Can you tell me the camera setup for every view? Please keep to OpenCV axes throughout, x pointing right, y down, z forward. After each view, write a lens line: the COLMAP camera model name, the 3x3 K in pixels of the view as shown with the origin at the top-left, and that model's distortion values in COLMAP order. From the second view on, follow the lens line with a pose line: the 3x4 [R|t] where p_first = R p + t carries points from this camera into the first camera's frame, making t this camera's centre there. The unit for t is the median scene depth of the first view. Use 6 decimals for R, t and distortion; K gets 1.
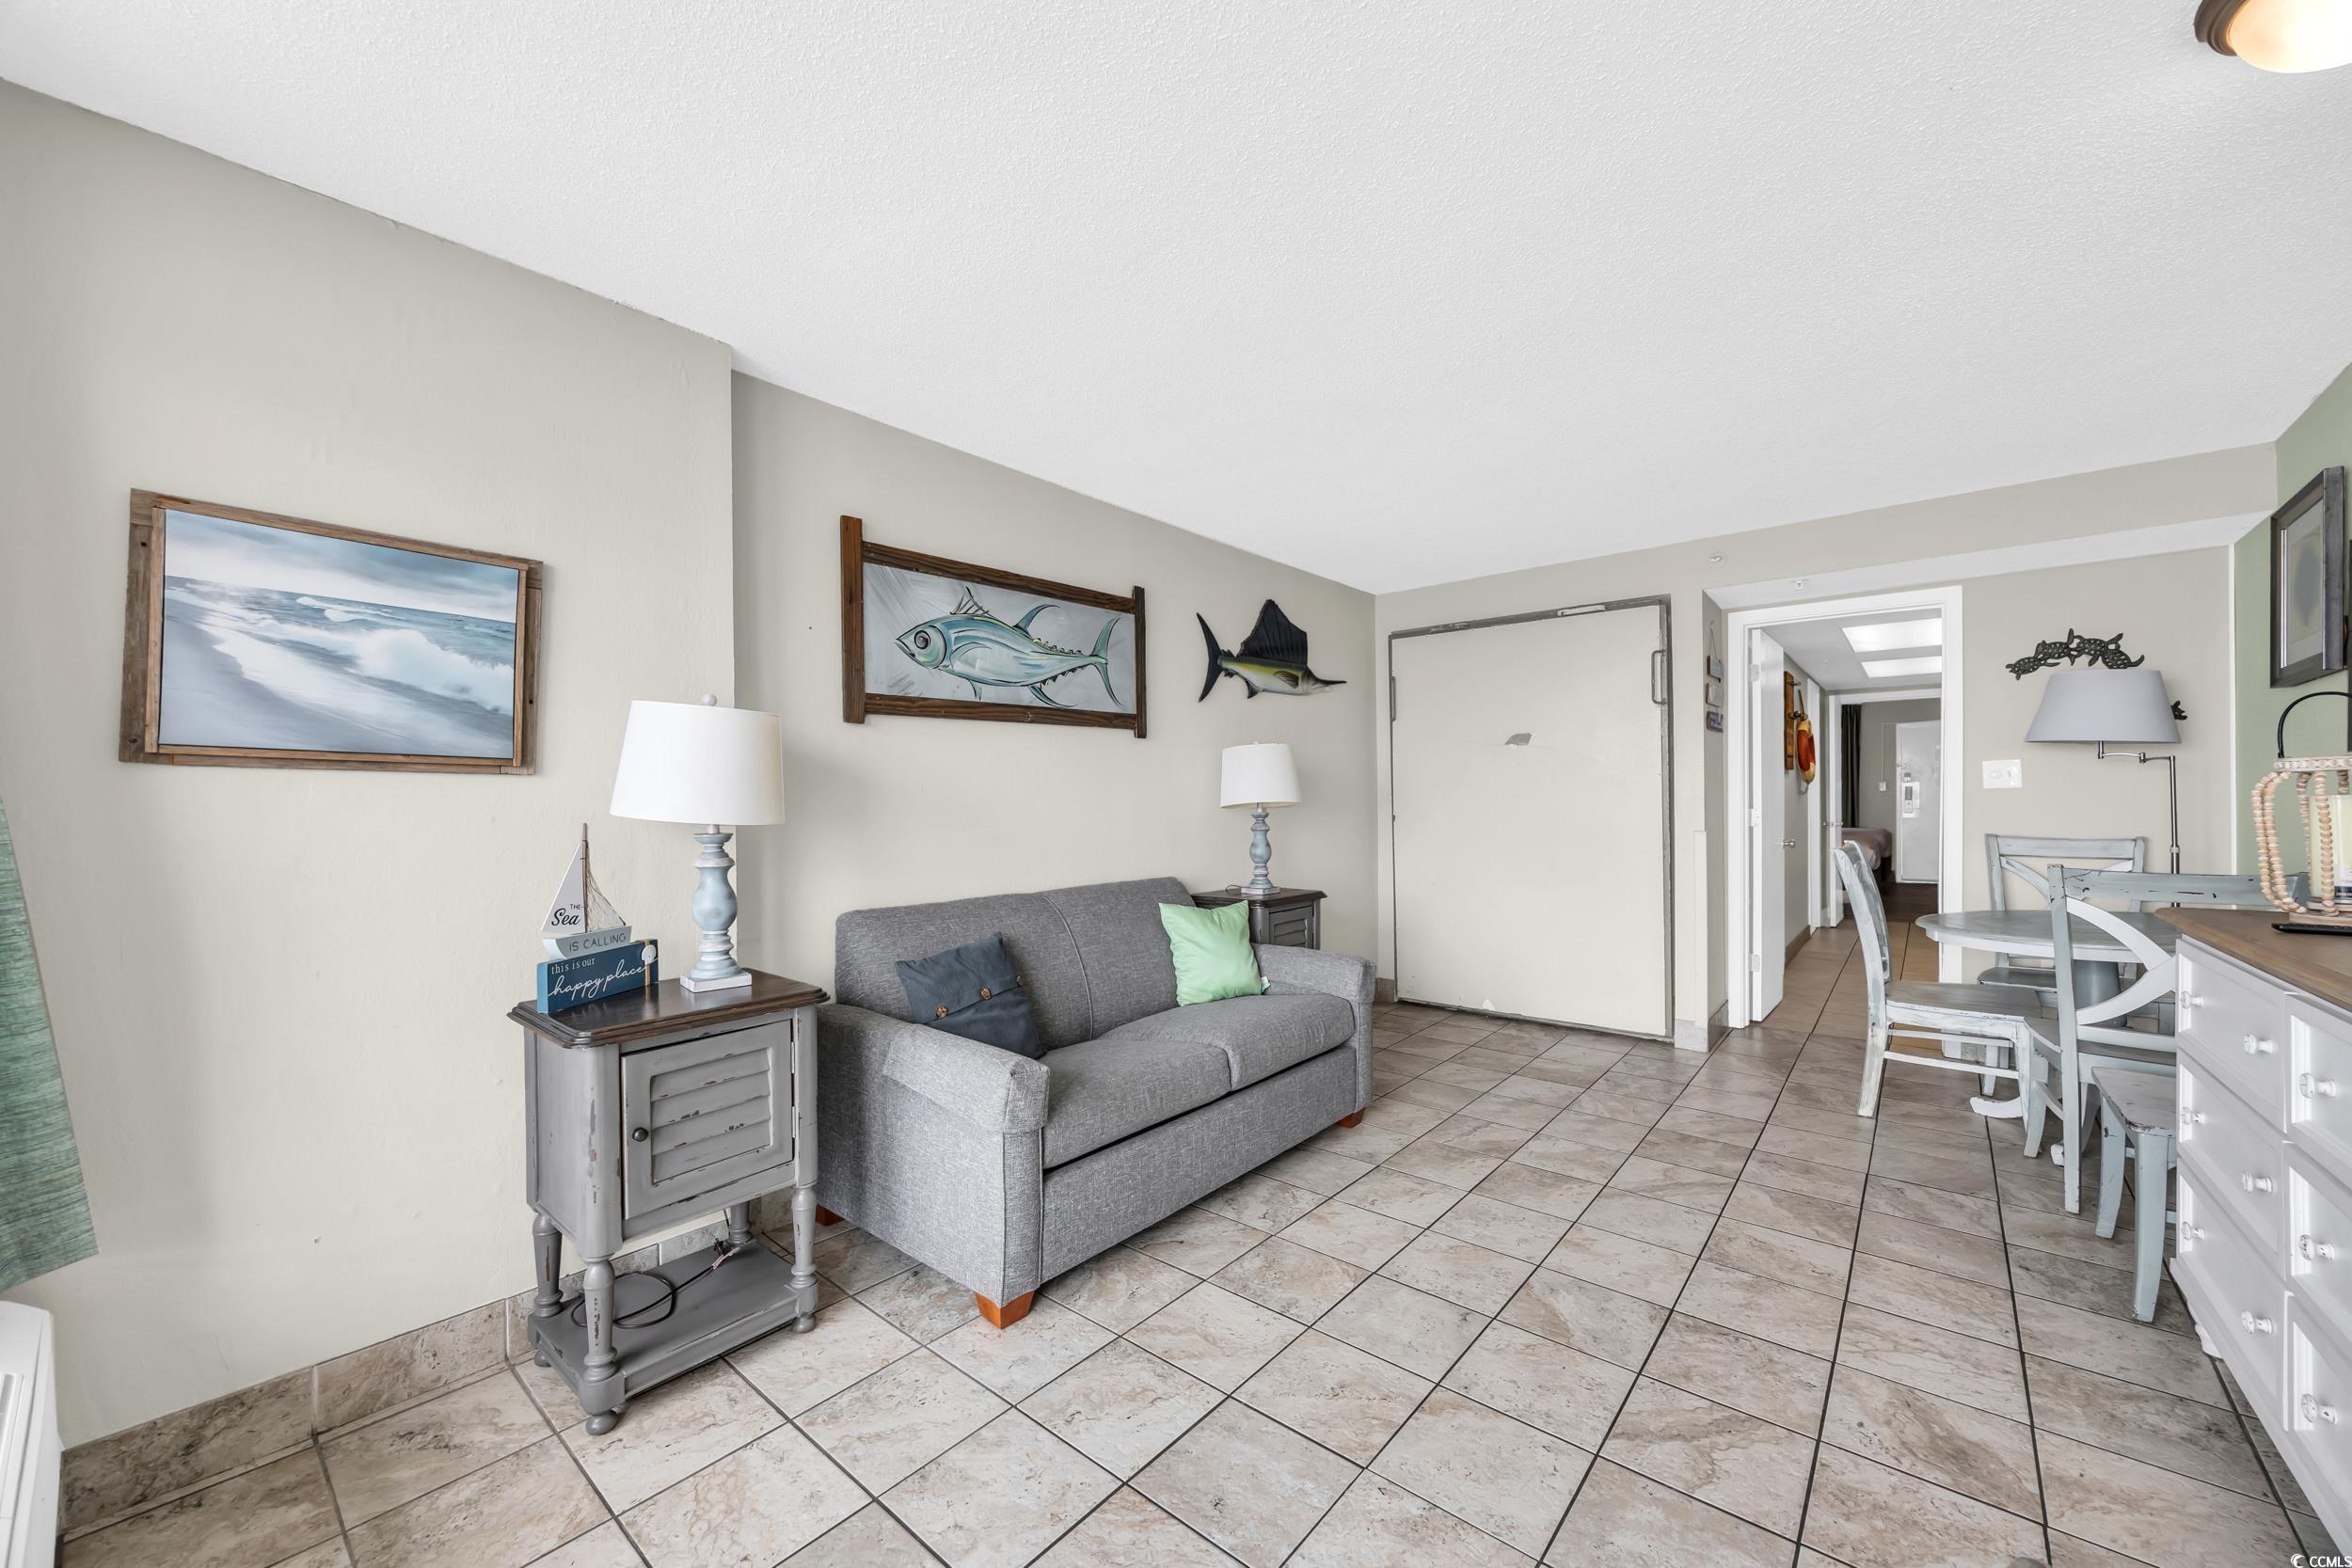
lens RADIAL K [[886.5, 0, 1174.6], [0, 886.5, 791.4], [0, 0, 1]] dist [-0.008039, 0.000642]
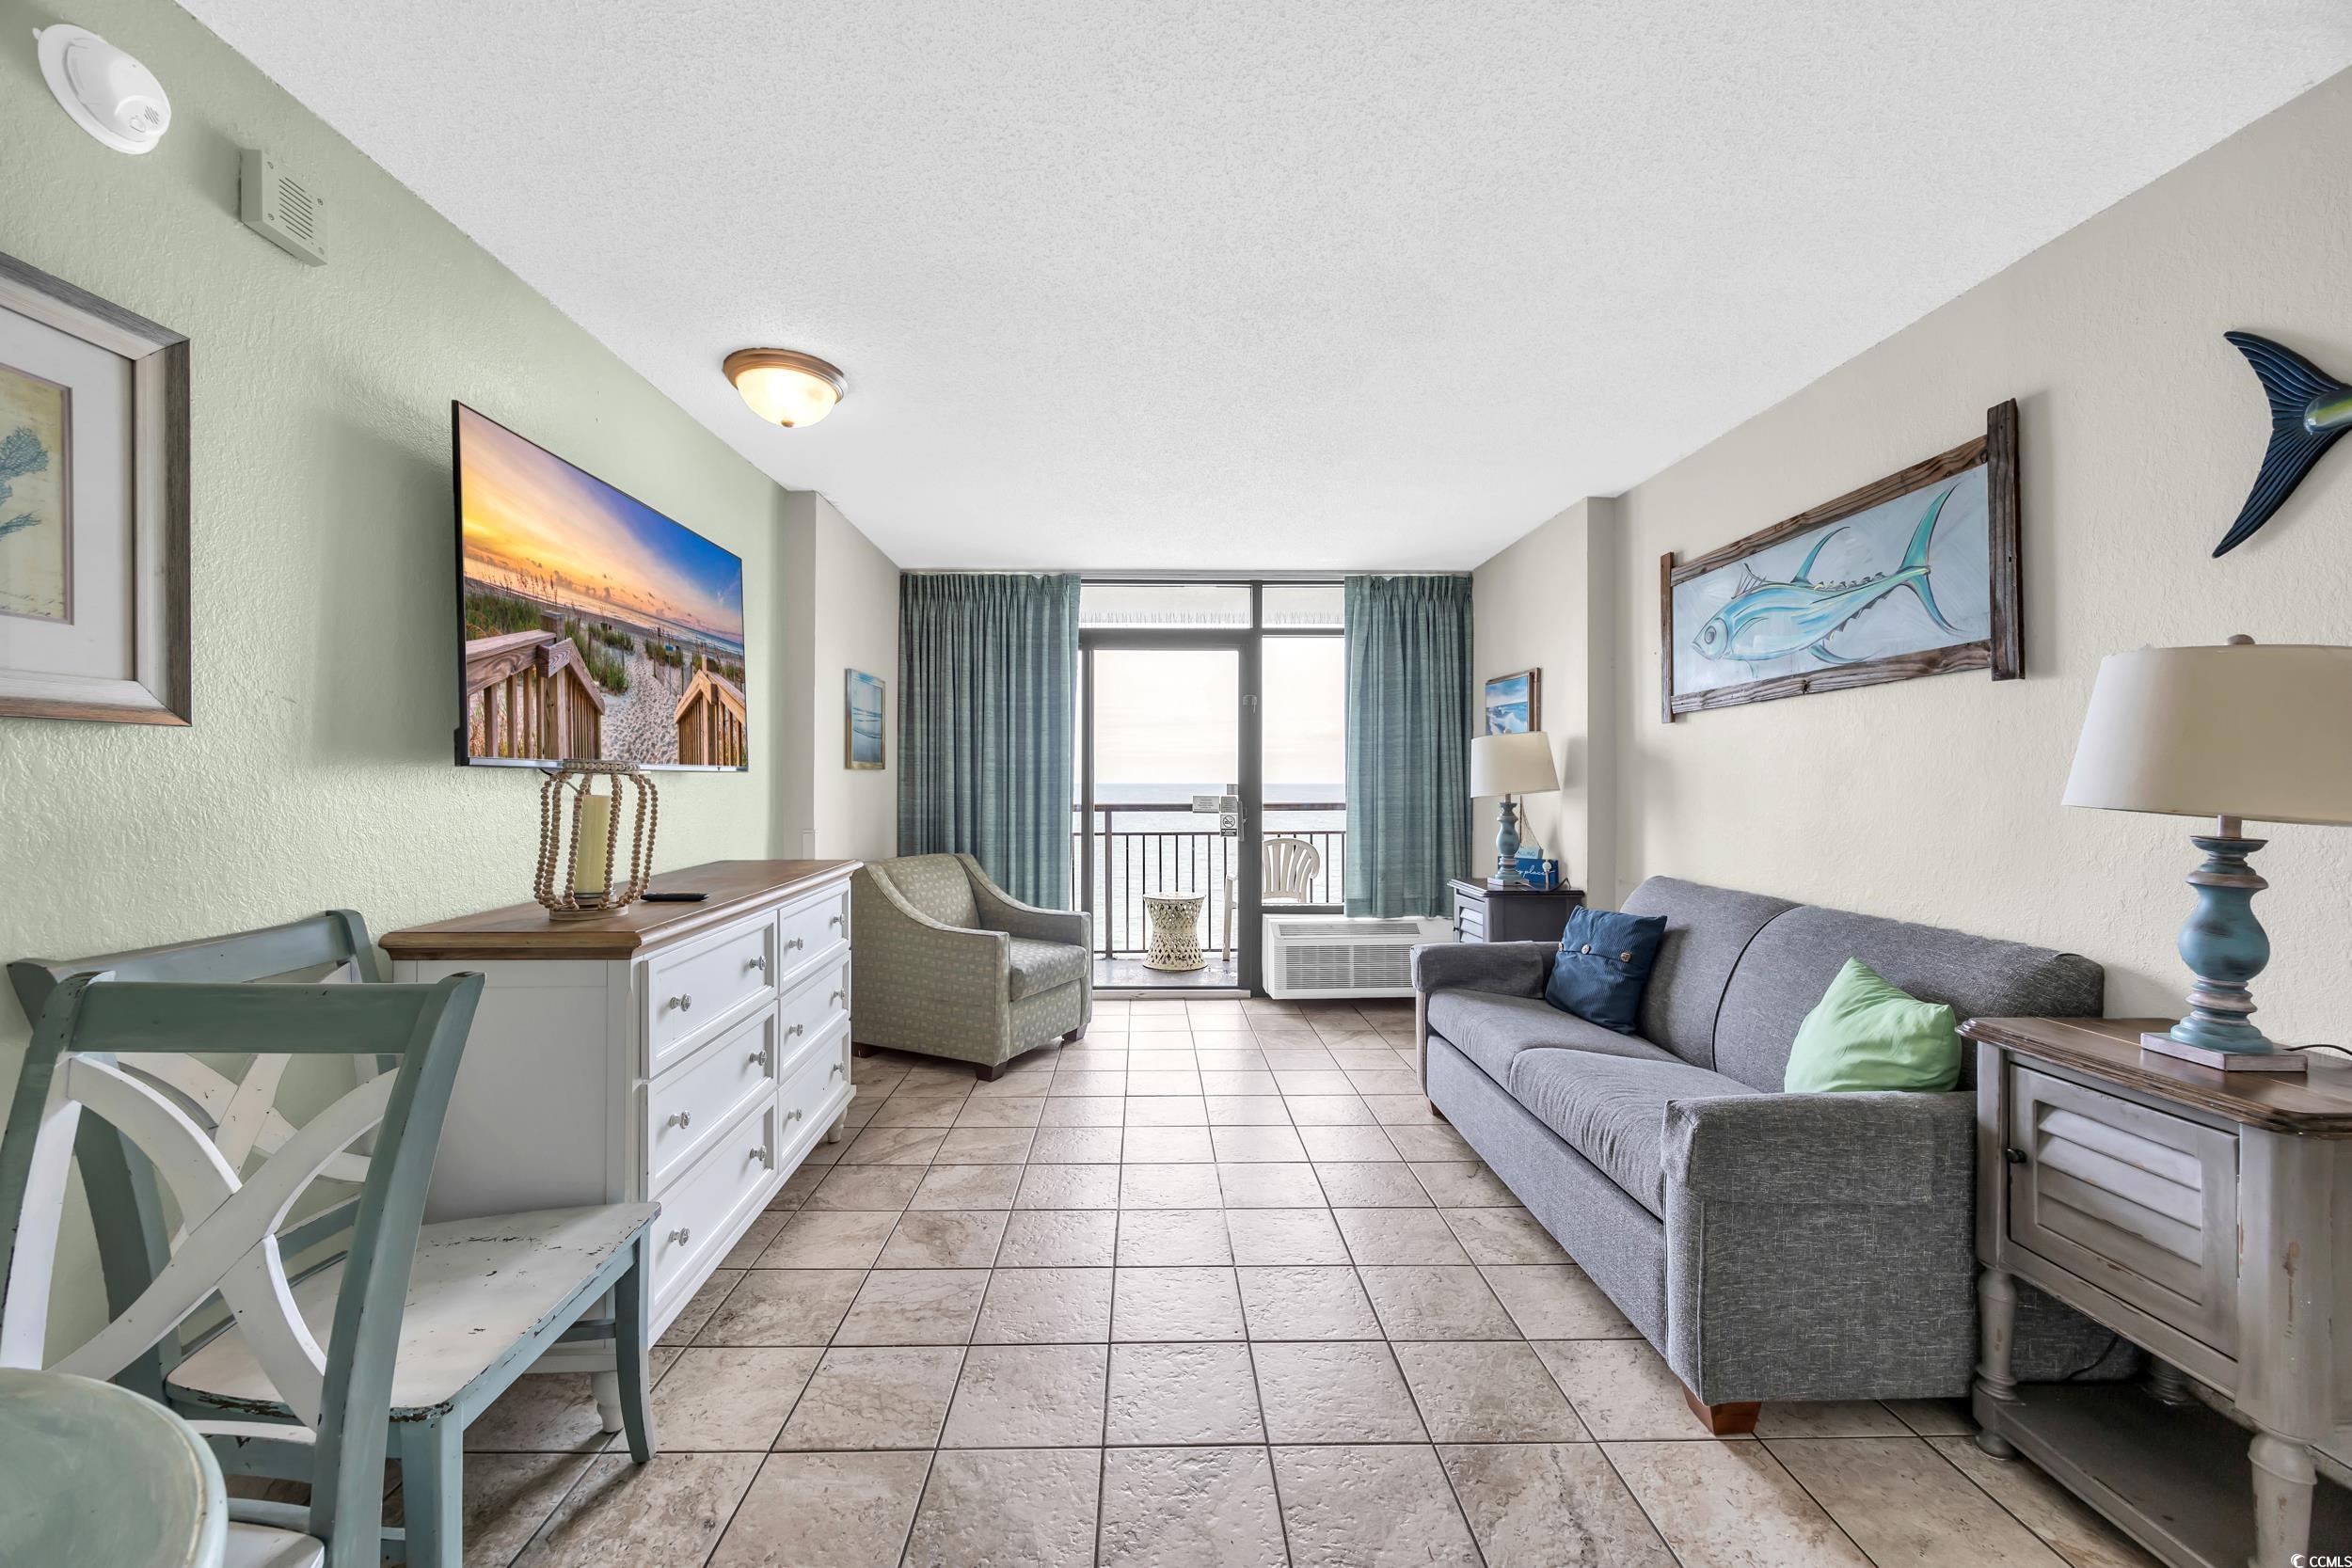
lens RADIAL K [[886.5, 0, 1152.3], [0, 886.5, 746.0], [0, 0, 1]] dist [-0.008039, 0.000642]
pose [[-0.751994, -0.017775, -0.658930, 0.916243], [0.010696, 0.999176, -0.039161, -0.005241], [0.659083, -0.036497, -0.751184, 1.365424]]
